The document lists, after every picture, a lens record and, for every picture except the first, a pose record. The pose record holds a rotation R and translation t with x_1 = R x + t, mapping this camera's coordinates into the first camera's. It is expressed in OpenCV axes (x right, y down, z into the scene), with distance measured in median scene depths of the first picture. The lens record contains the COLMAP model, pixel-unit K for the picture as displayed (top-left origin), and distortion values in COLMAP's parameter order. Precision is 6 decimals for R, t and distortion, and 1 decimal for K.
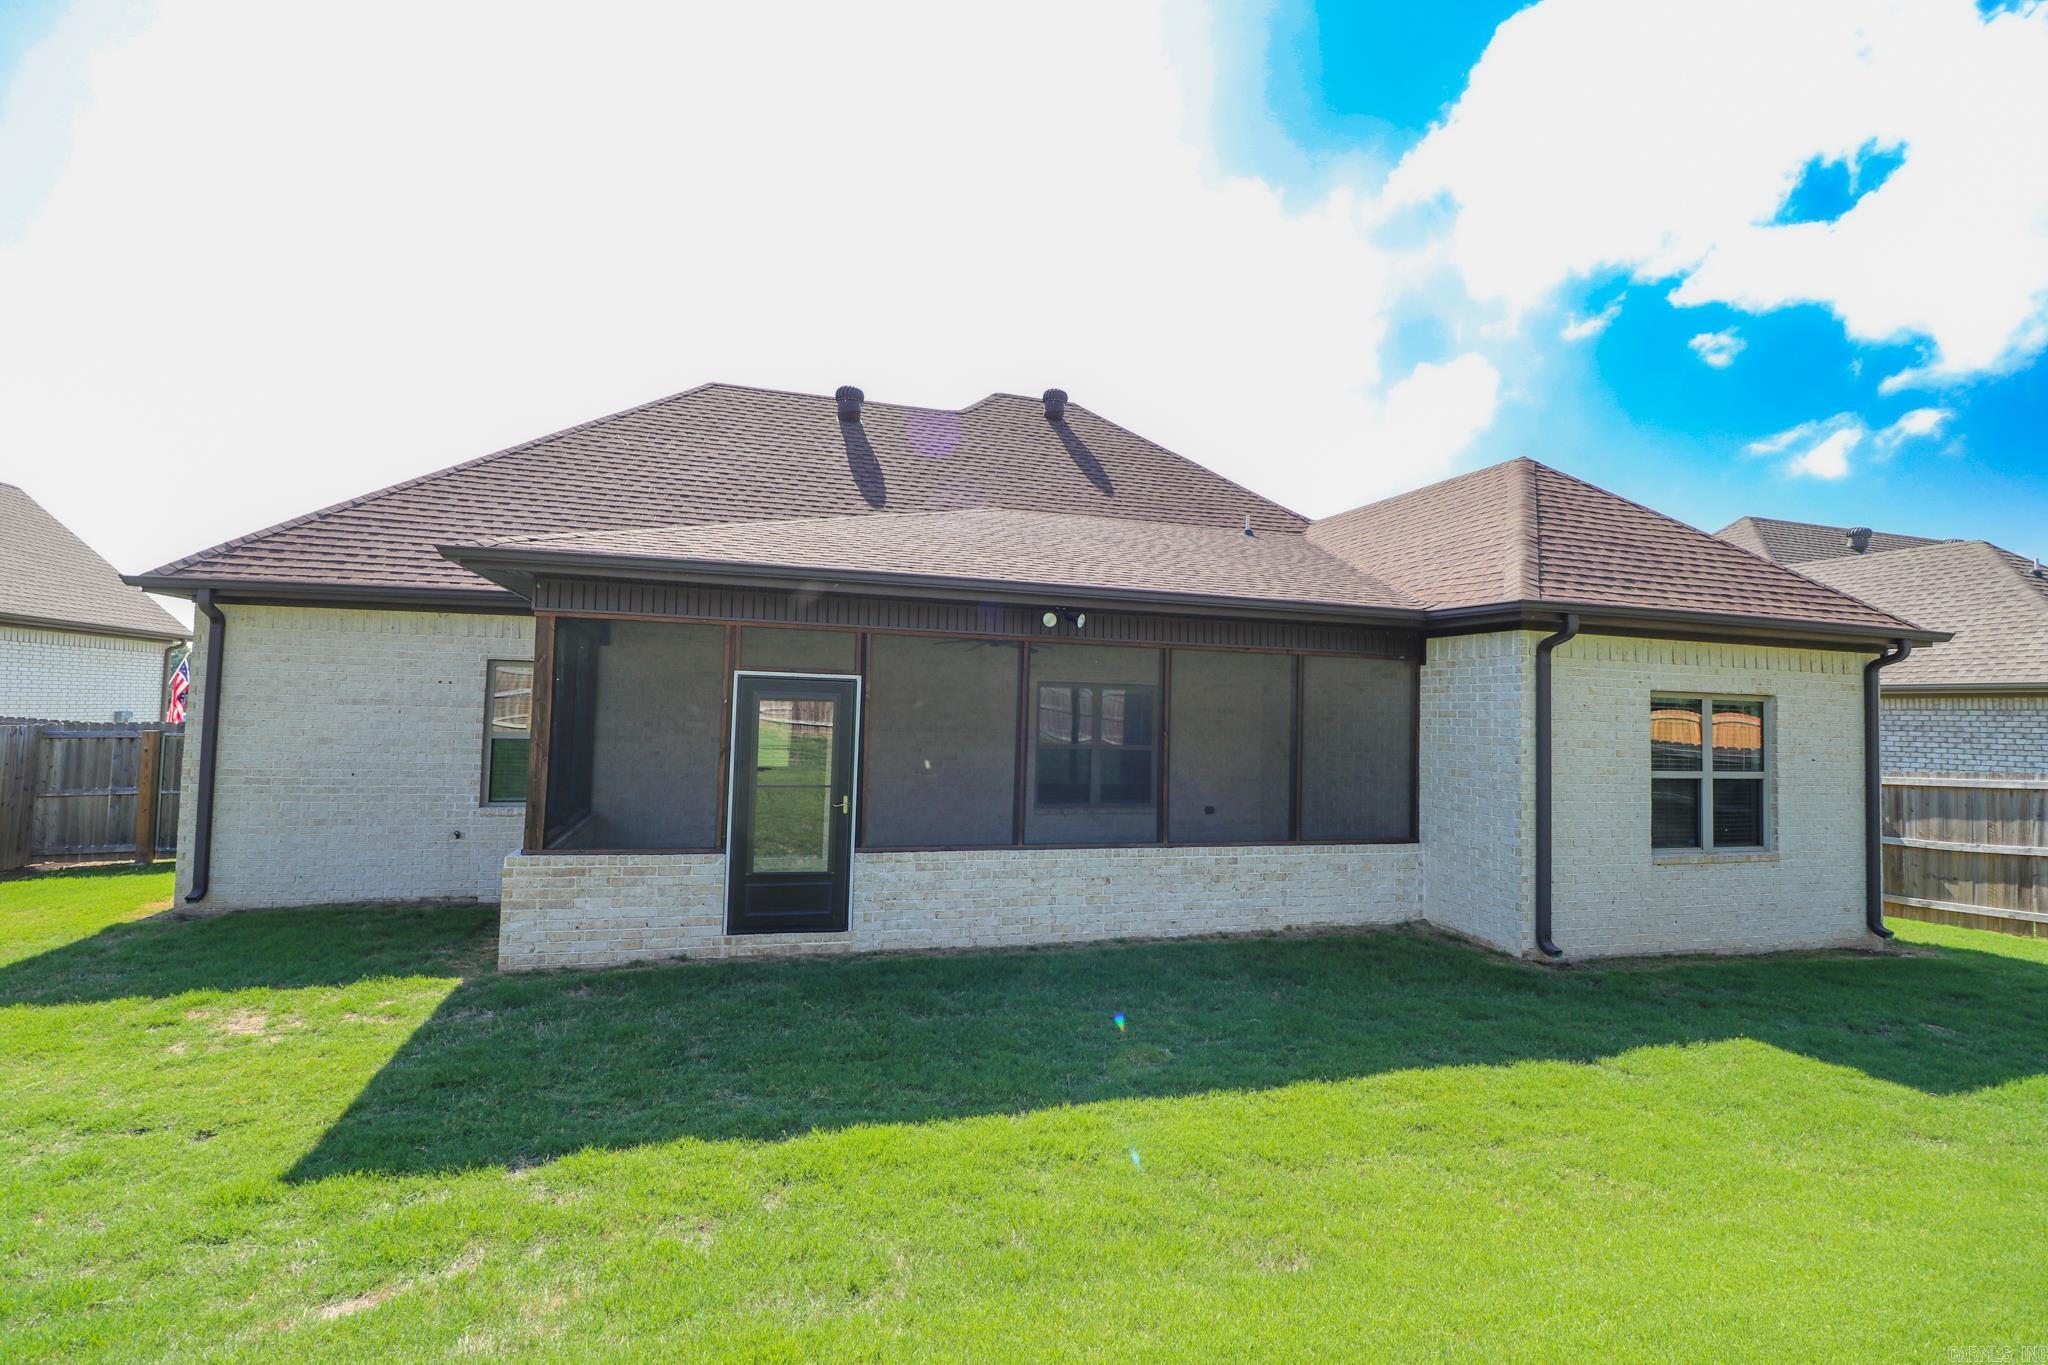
lens RADIAL K [[943.8, 0, 1006.6], [0, 943.8, 664.7], [0, 0, 1]] dist [-0.001556, -0.011767]
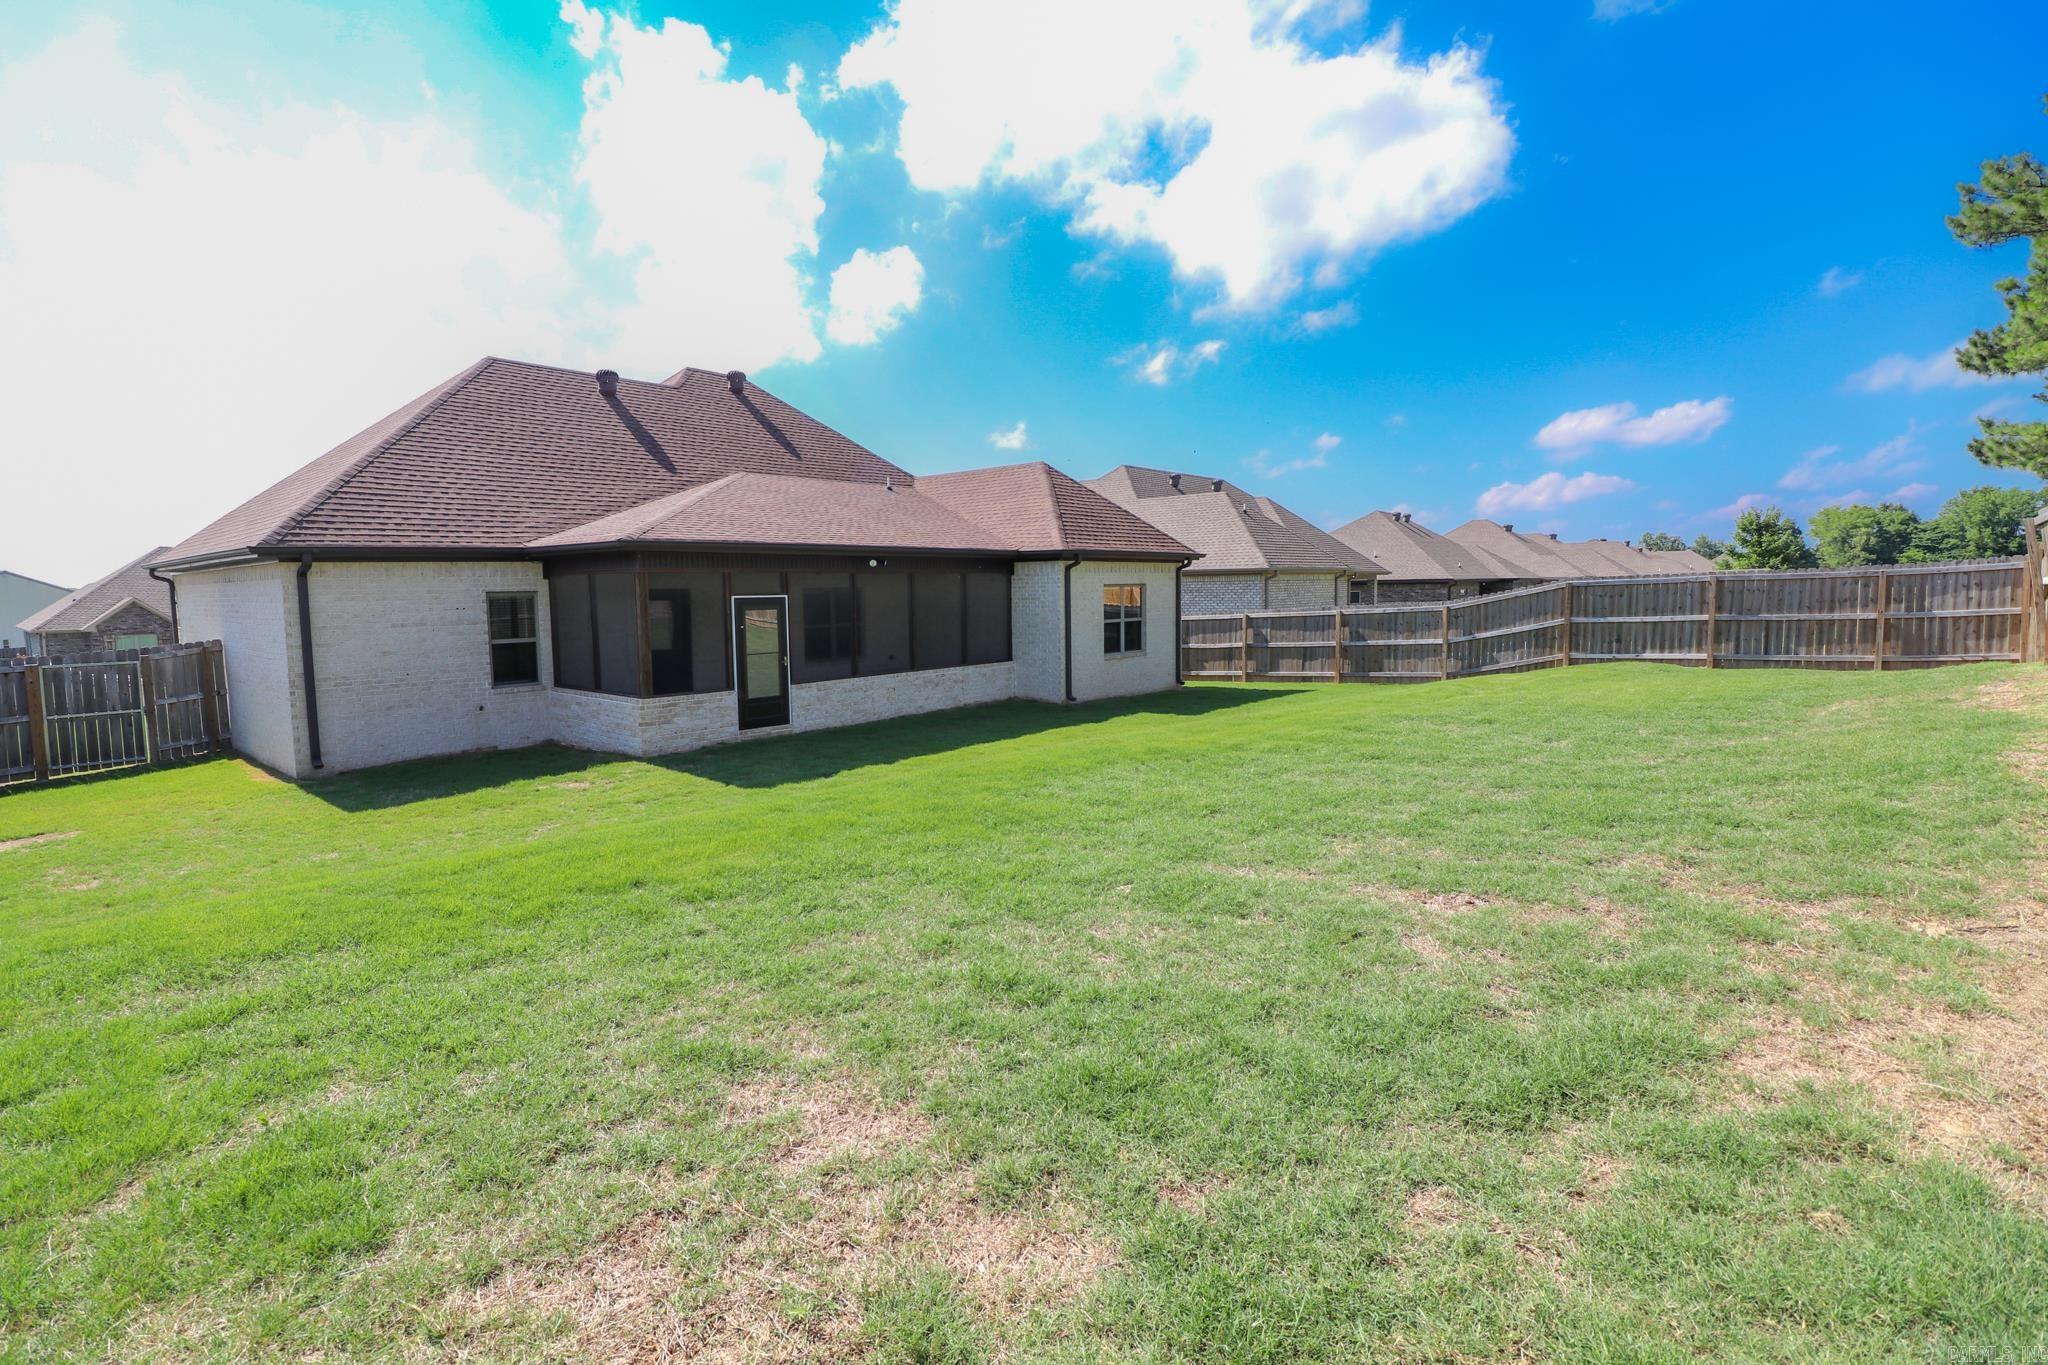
lens RADIAL K [[943.8, 0, 1006.6], [0, 943.8, 664.7], [0, 0, 1]] dist [-0.001556, -0.011767]
pose [[0.844706, -0.084520, 0.528515, -0.694177], [0.011911, 0.990177, 0.139312, -0.095862], [-0.535098, -0.111383, 0.837415, -0.761338]]
